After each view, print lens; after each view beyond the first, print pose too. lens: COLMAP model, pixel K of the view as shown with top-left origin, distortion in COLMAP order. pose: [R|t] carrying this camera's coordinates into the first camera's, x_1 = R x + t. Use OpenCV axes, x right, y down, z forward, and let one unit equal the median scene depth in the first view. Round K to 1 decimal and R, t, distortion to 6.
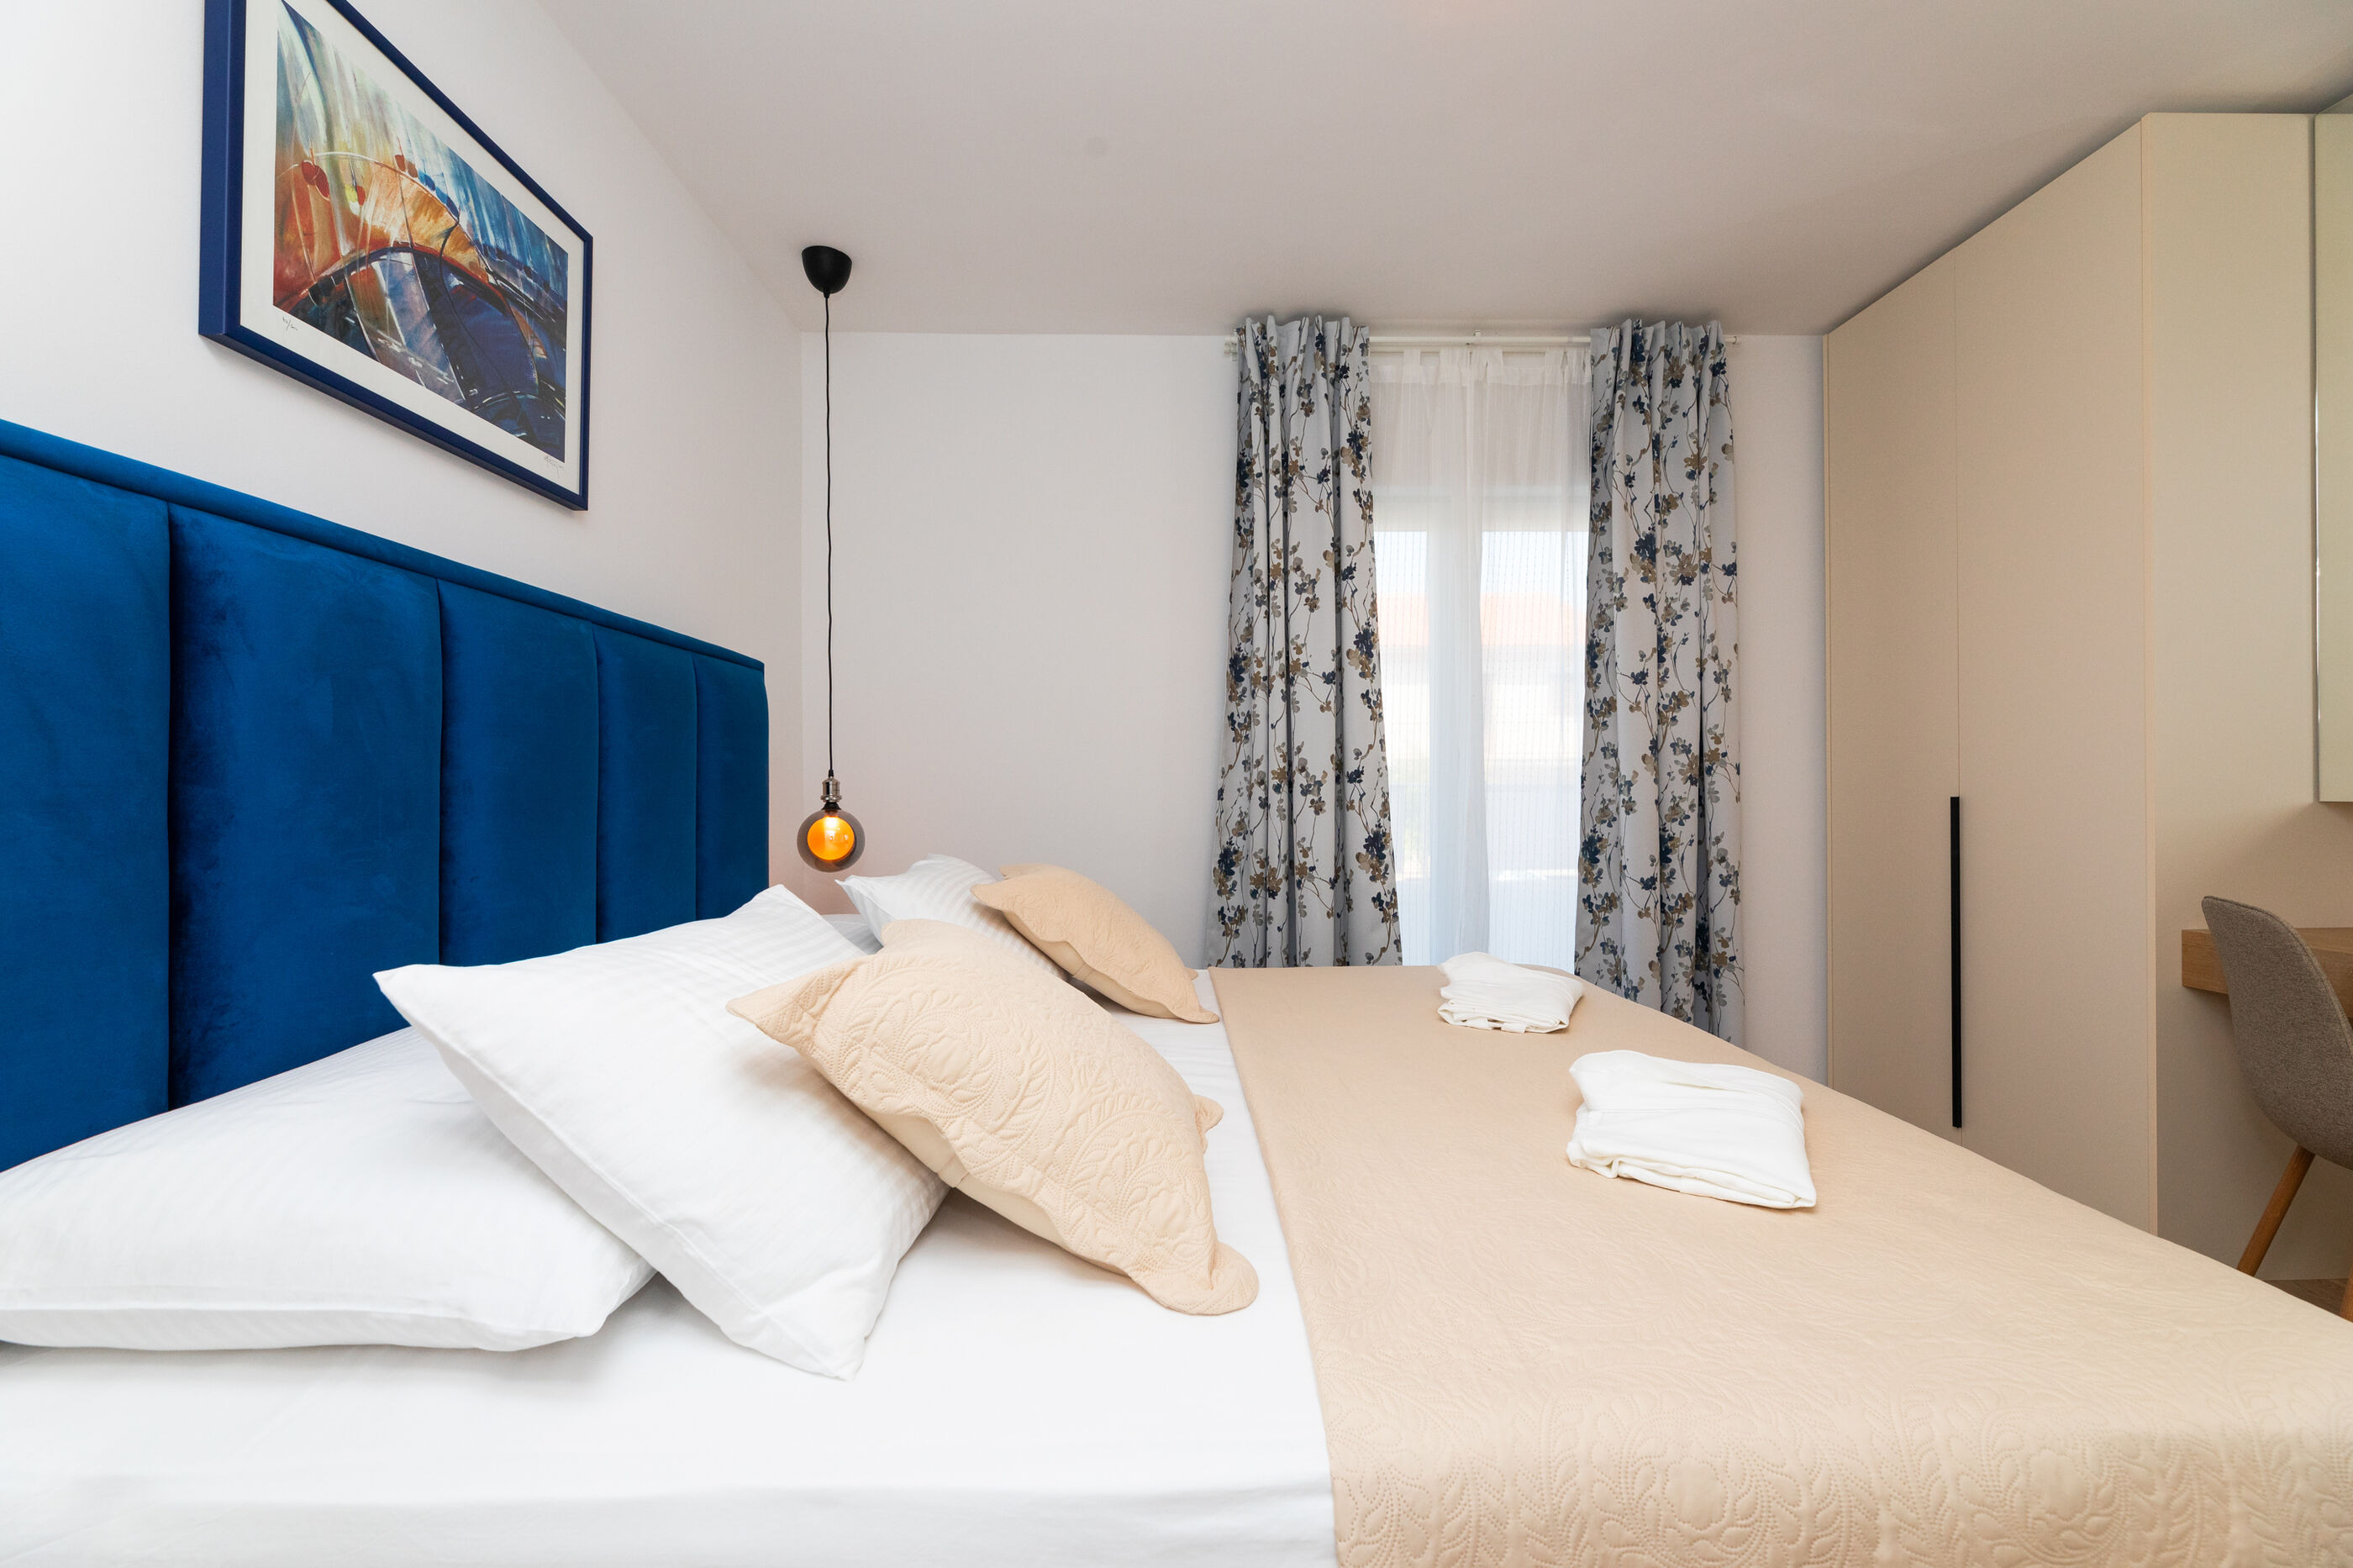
lens RADIAL K [[934.3, 0, 1196.1], [0, 934.3, 785.6], [0, 0, 1]] dist [-0.000816, 0.000120]
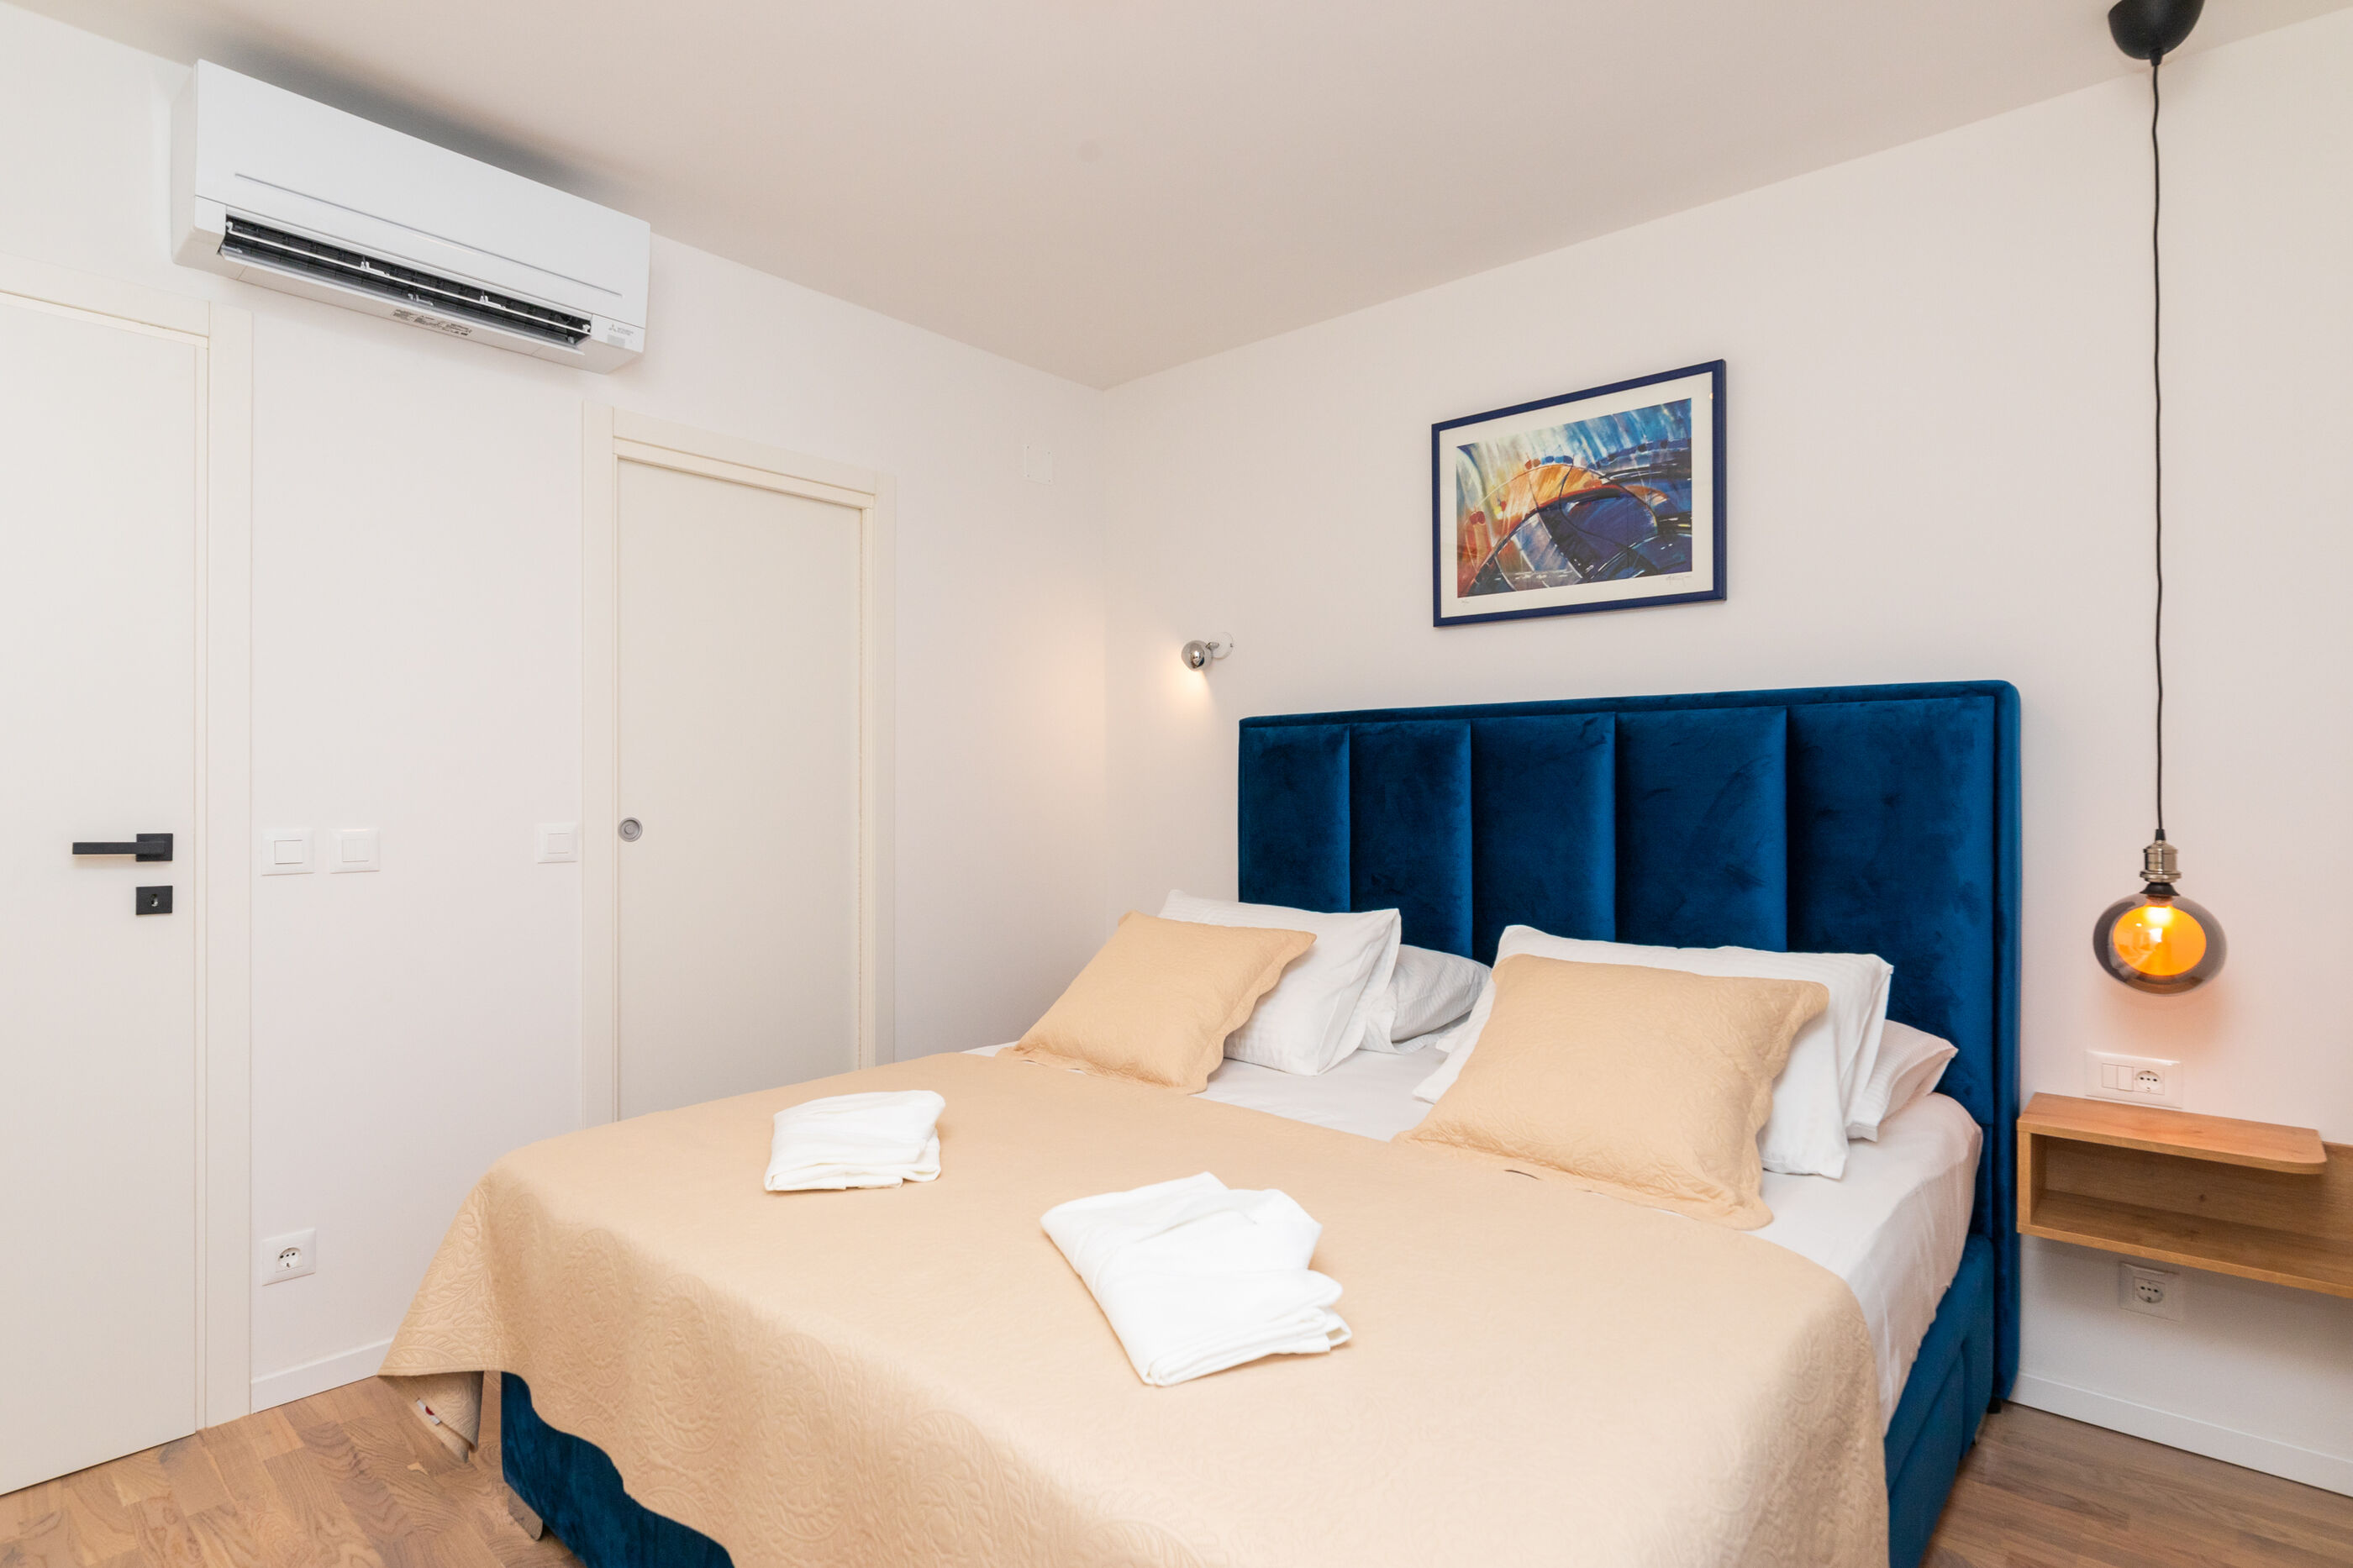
lens RADIAL K [[1192.2, 0, 1174.6], [0, 1192.2, 783.6], [0, 0, 1]] dist [-0.002096, -0.000091]
pose [[-0.661537, 0.005725, -0.749891, 0.559066], [0.007107, 0.999974, 0.001365, -0.046626], [0.749879, -0.004426, -0.661560, 0.912817]]
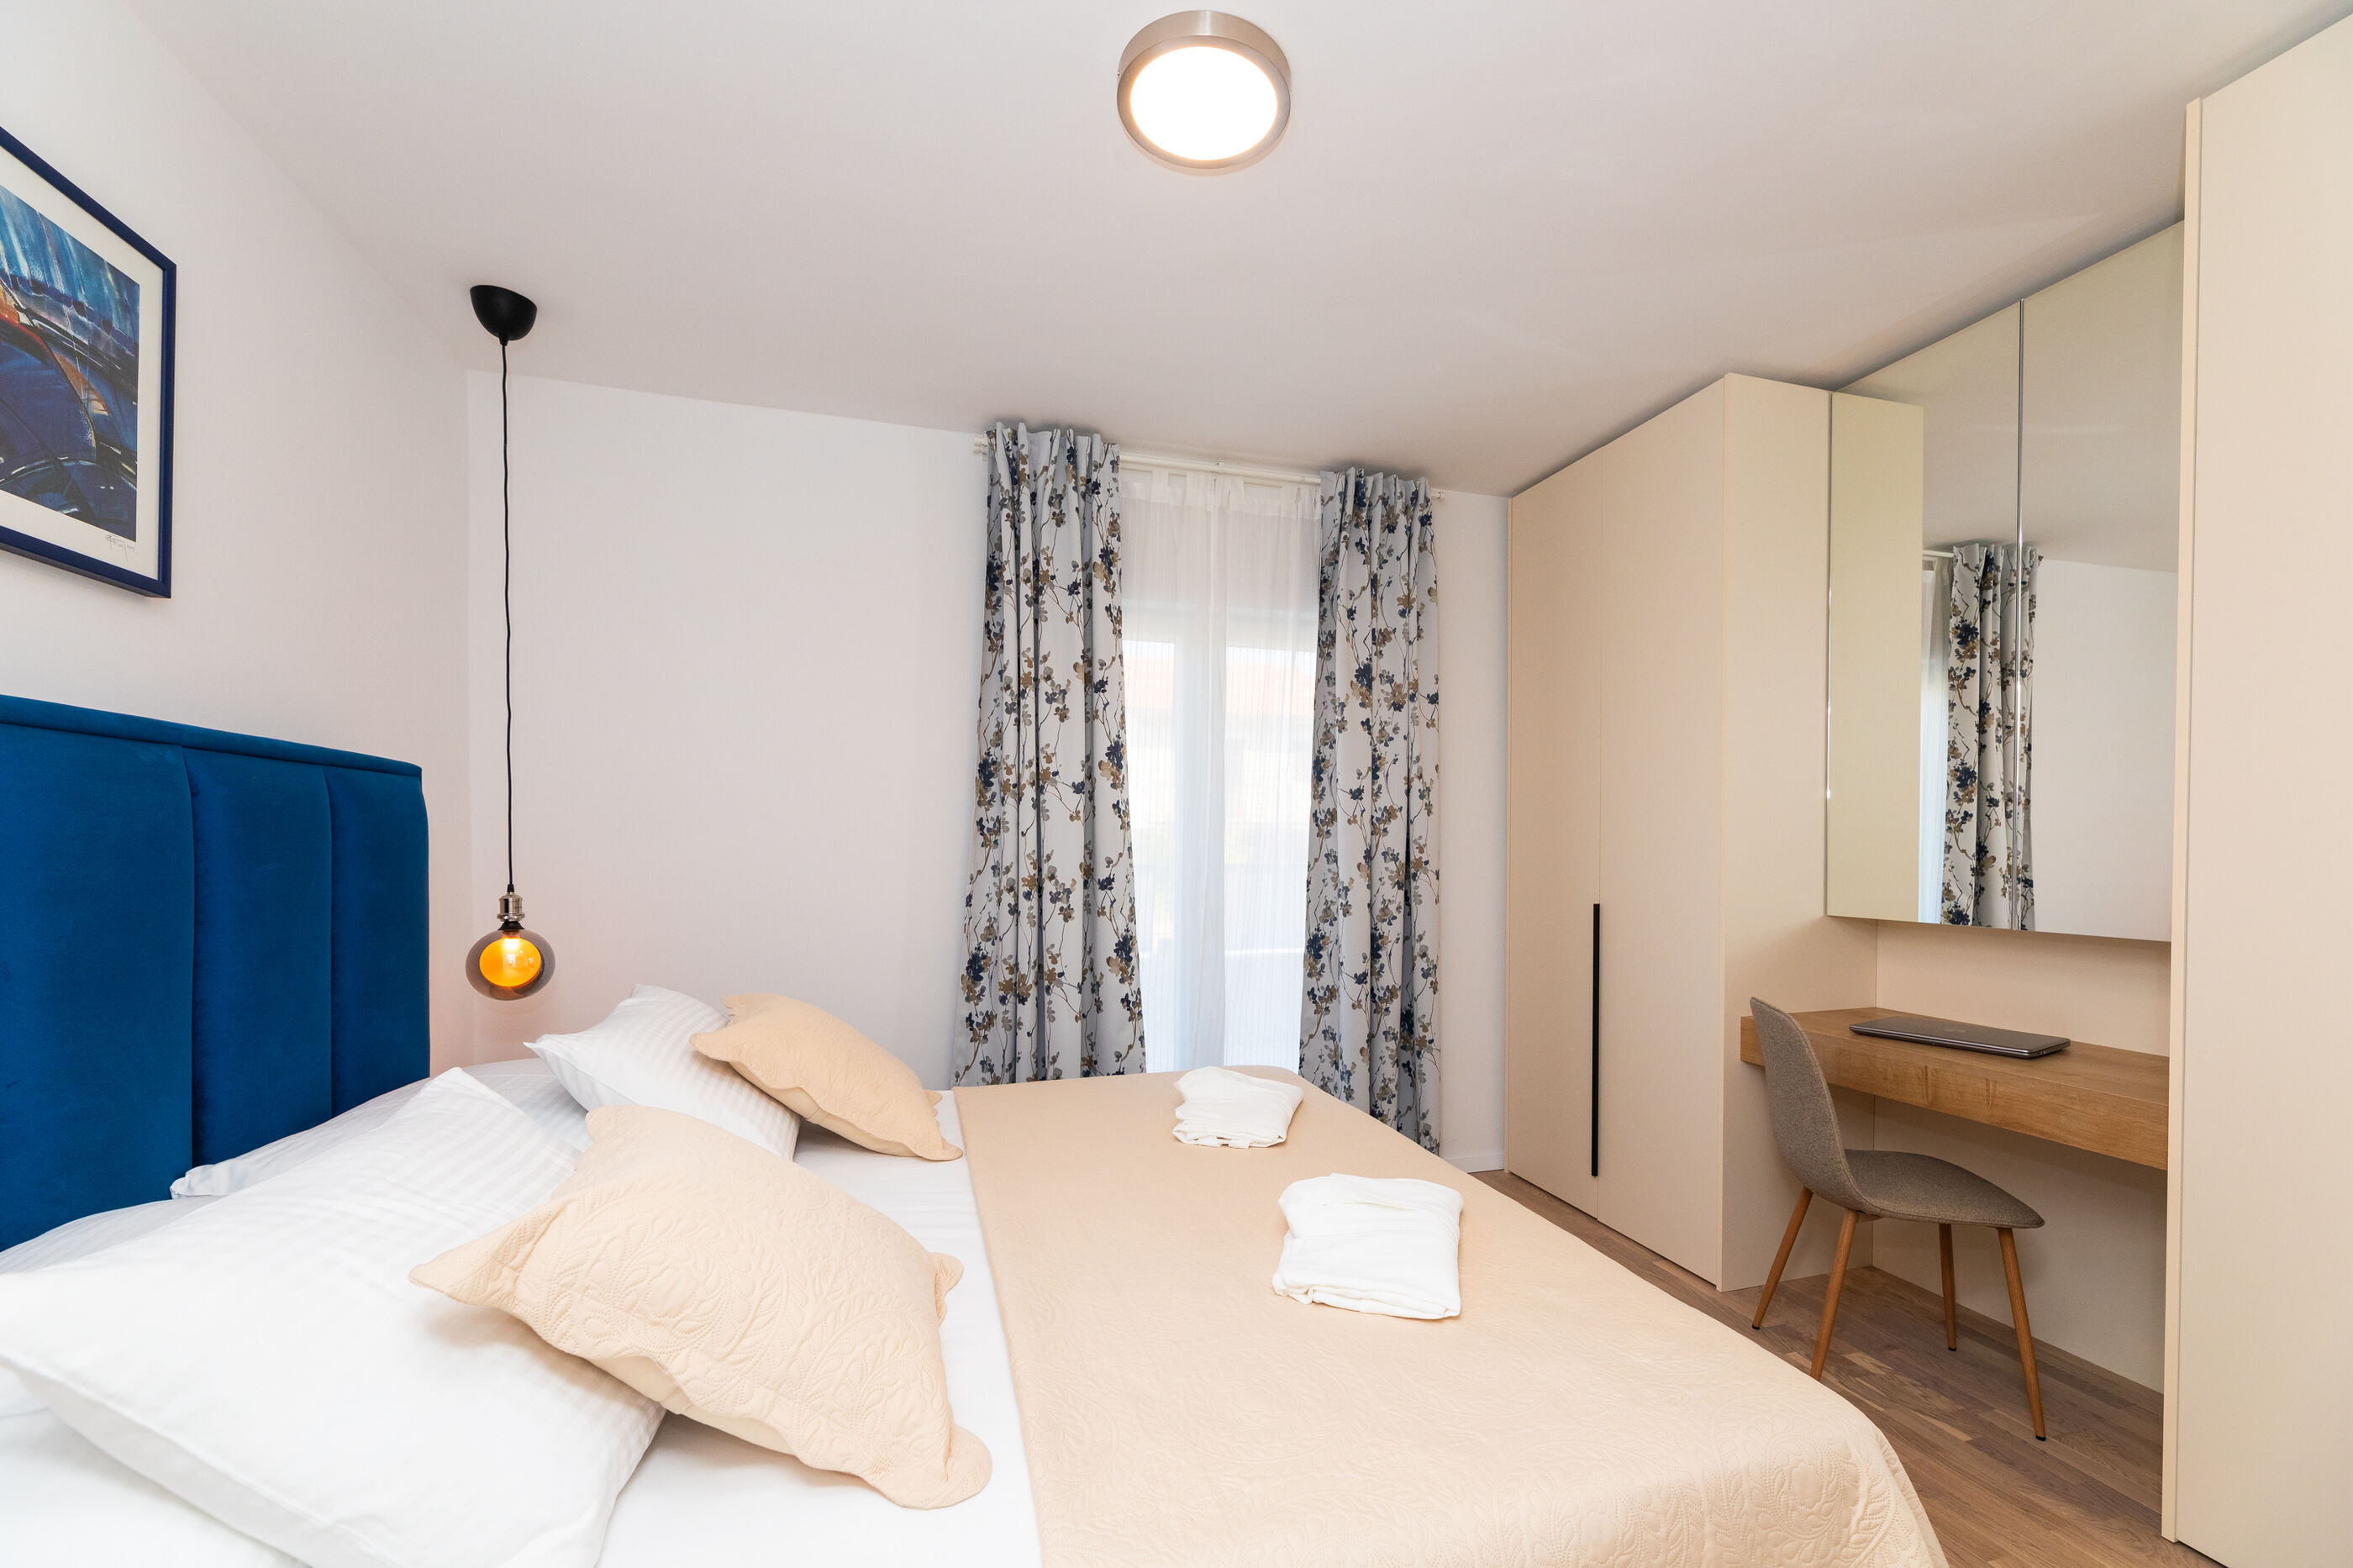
lens RADIAL K [[939.9, 0, 1208.7], [0, 939.9, 857.7], [0, 0, 1]] dist [0.008154, -0.002990]
pose [[0.963367, 0.003290, 0.268168, 0.003805], [-0.007282, 0.999877, 0.013894, -0.053181], [-0.268089, -0.015337, 0.963272, -0.030866]]
